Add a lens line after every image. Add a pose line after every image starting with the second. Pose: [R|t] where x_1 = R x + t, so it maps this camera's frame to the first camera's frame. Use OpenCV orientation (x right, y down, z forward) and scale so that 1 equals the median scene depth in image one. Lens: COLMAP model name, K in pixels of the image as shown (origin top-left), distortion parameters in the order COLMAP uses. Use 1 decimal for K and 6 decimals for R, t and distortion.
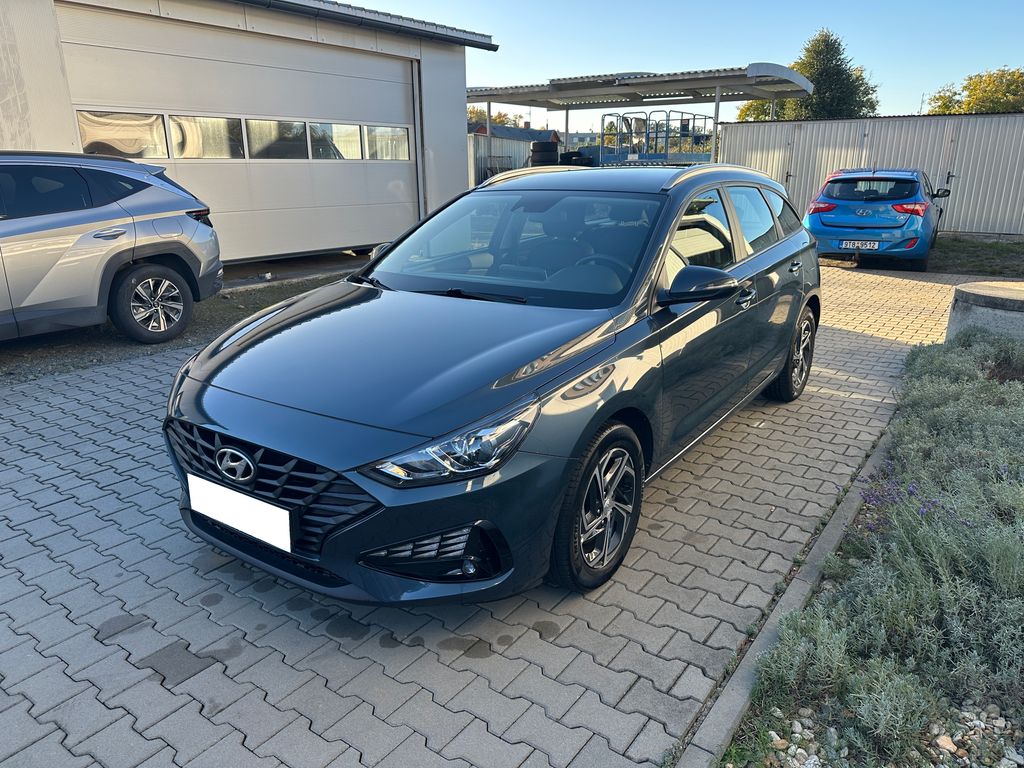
lens RADIAL K [[719.1, 0, 507.0], [0, 719.1, 384.3], [0, 0, 1]] dist [0.038930, -0.059570]
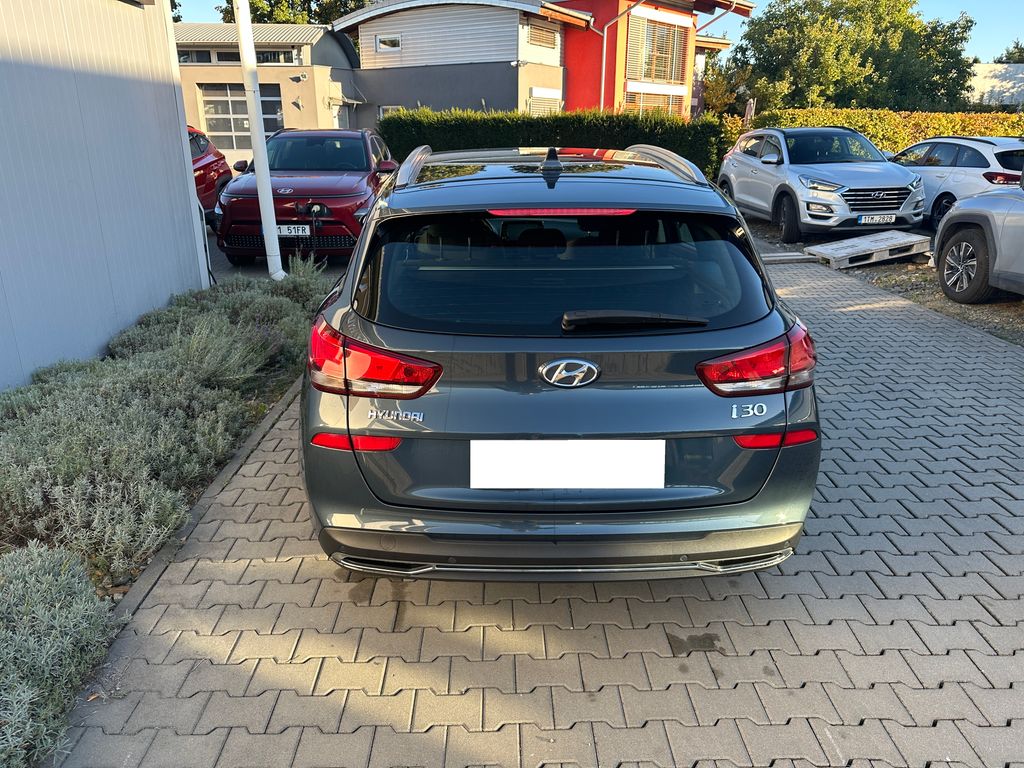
lens RADIAL K [[719.1, 0, 507.0], [0, 719.1, 384.3], [0, 0, 1]] dist [0.038930, -0.059570]
pose [[-0.799194, 0.200785, -0.566546, 0.216519], [-0.172099, 0.826659, 0.535740, -0.156088], [0.575909, 0.525662, -0.626106, 0.500015]]
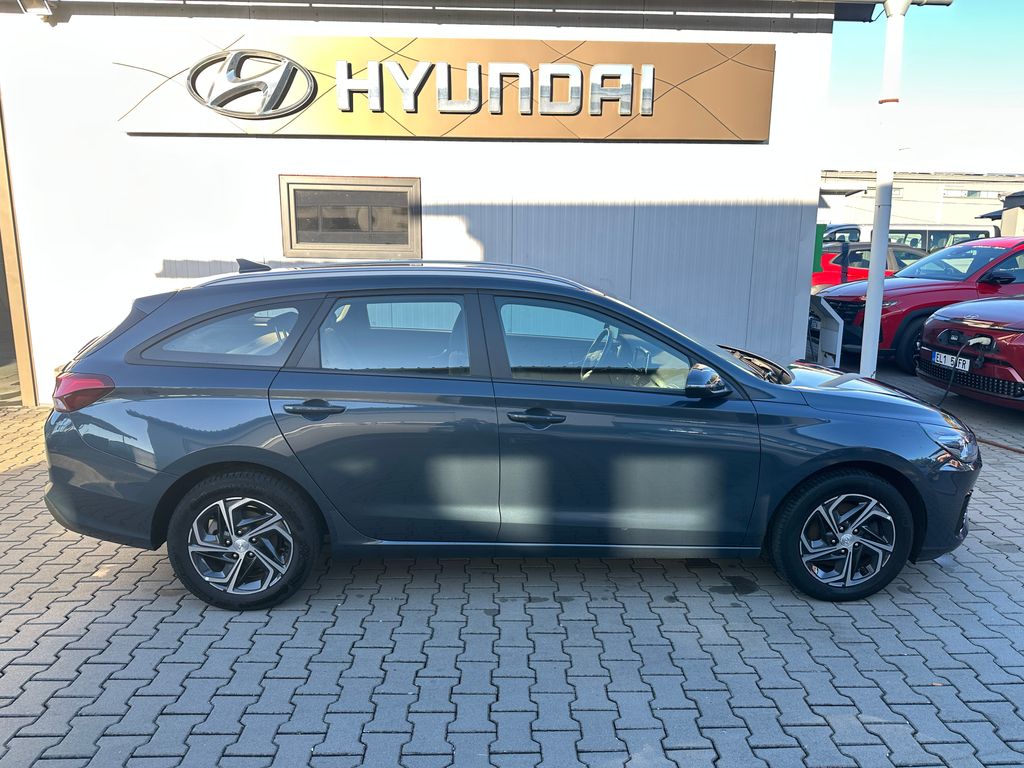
lens RADIAL K [[719.1, 0, 507.0], [0, 719.1, 384.3], [0, 0, 1]] dist [0.038930, -0.059570]
pose [[-0.617976, -0.157576, 0.770244, -0.183530], [0.225376, 0.903084, 0.365574, -0.145975], [-0.753201, 0.399510, -0.522571, 0.450898]]
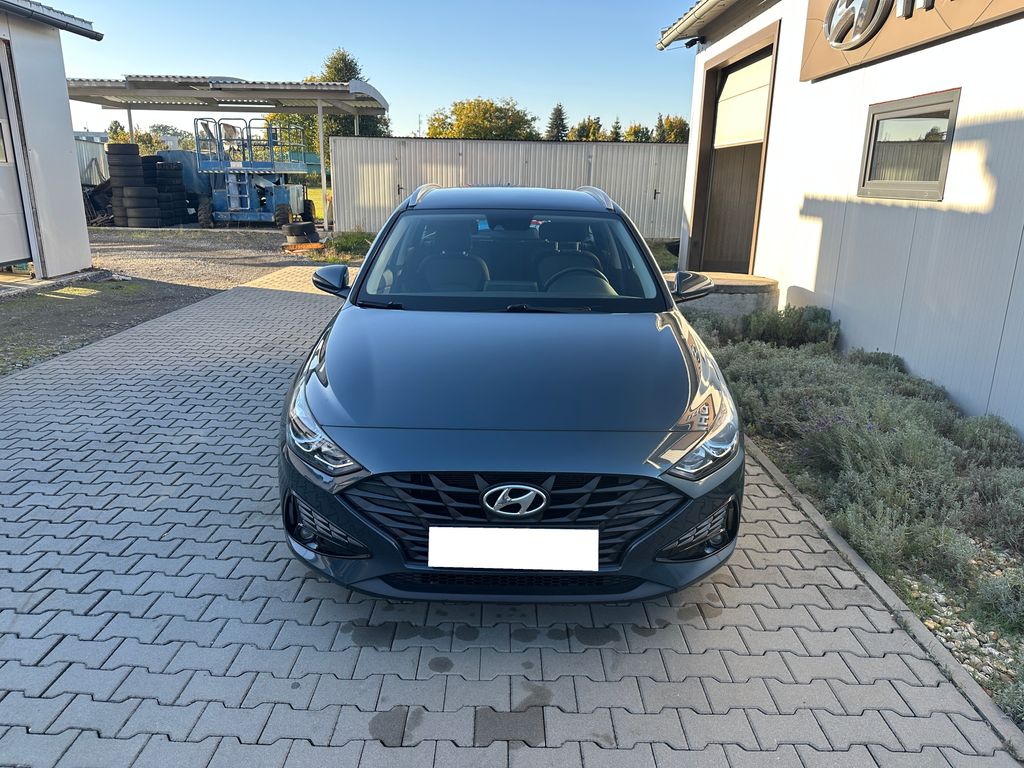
lens RADIAL K [[719.1, 0, 507.0], [0, 719.1, 384.3], [0, 0, 1]] dist [0.038930, -0.059570]
pose [[0.810895, -0.141050, 0.567938, -0.152955], [0.147398, 0.988457, 0.035035, -0.012564], [-0.566324, 0.055303, 0.822325, 0.037166]]
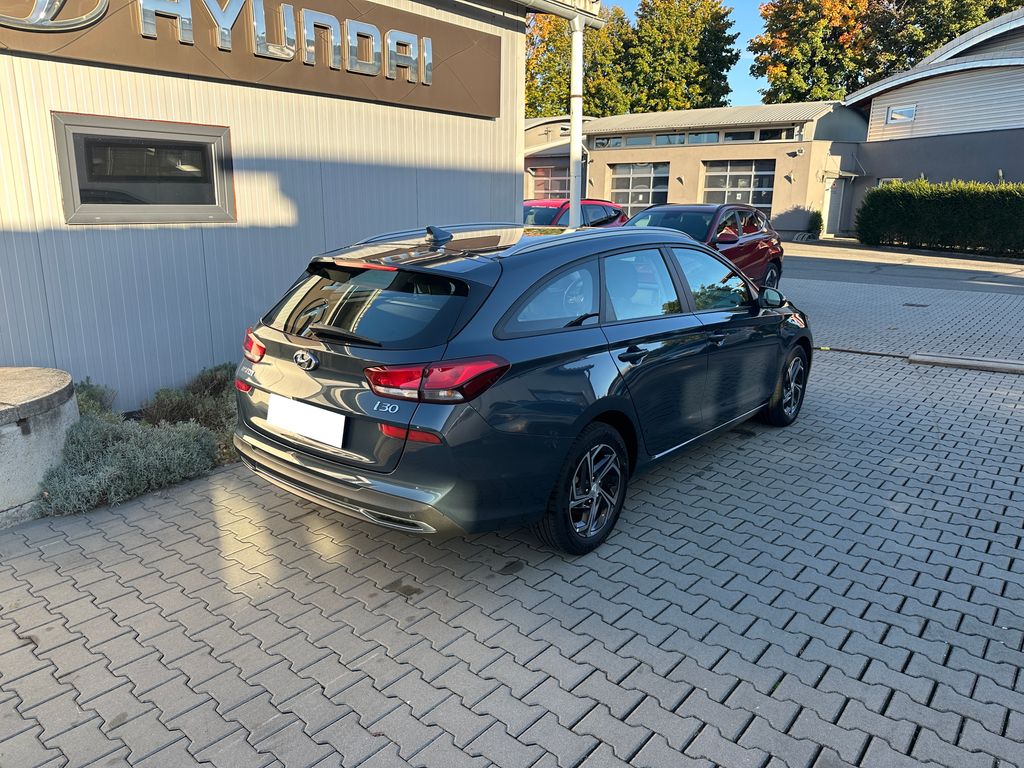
lens RADIAL K [[719.1, 0, 507.0], [0, 719.1, 384.3], [0, 0, 1]] dist [0.038930, -0.059570]
pose [[-0.997396, -0.024005, 0.068011, 0.050852], [0.014660, 0.855822, 0.517062, -0.193544], [-0.070617, 0.516712, -0.853242, 0.608137]]
